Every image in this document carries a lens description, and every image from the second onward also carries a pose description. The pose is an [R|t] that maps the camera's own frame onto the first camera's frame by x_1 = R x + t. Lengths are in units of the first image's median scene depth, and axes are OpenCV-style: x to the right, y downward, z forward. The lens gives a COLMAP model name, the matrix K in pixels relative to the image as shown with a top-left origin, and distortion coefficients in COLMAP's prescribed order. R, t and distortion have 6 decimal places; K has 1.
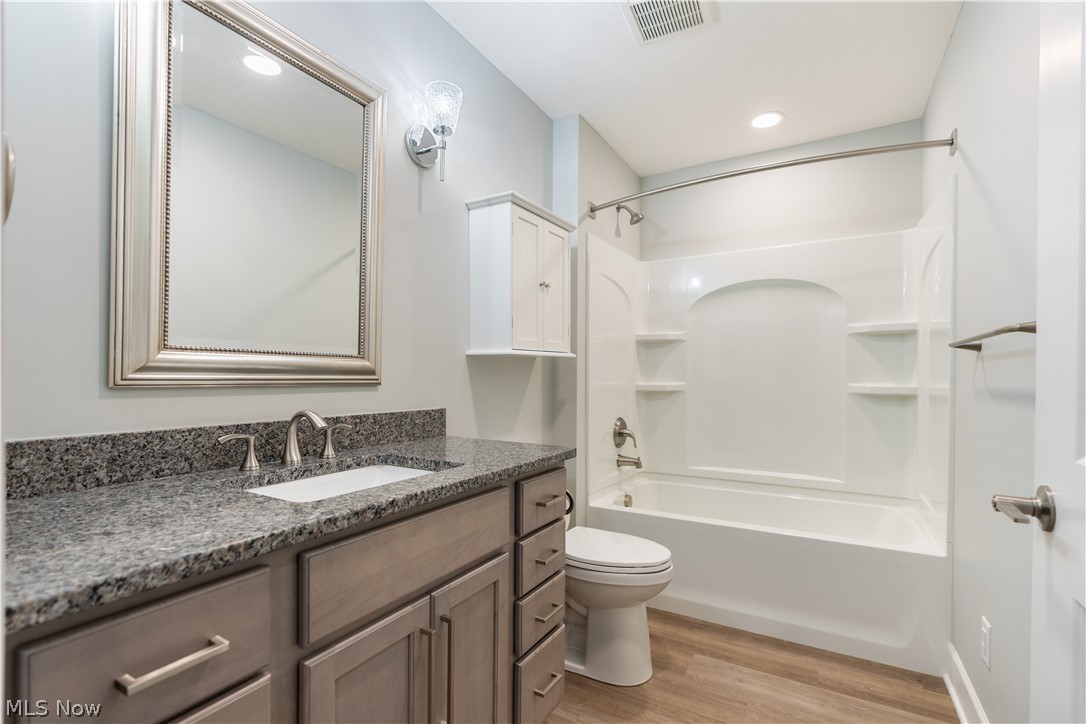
lens RADIAL K [[494.1, 0, 541.6], [0, 494.1, 368.3], [0, 0, 1]] dist [-0.000670, 0.001297]
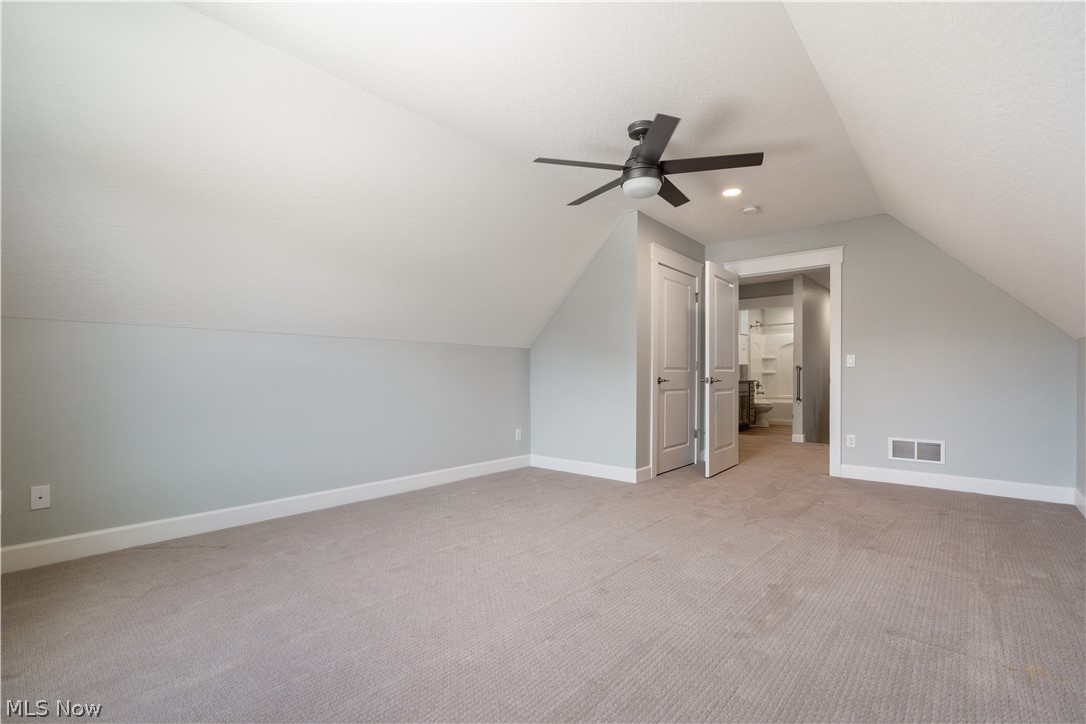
lens RADIAL K [[494.1, 0, 545.4], [0, 494.1, 364.9], [0, 0, 1]] dist [-0.000670, 0.001297]
pose [[0.982341, -0.005613, -0.187018, -0.644475], [0.005358, 0.999984, -0.001871, -0.014871], [0.187025, 0.000836, 0.982355, -2.654821]]
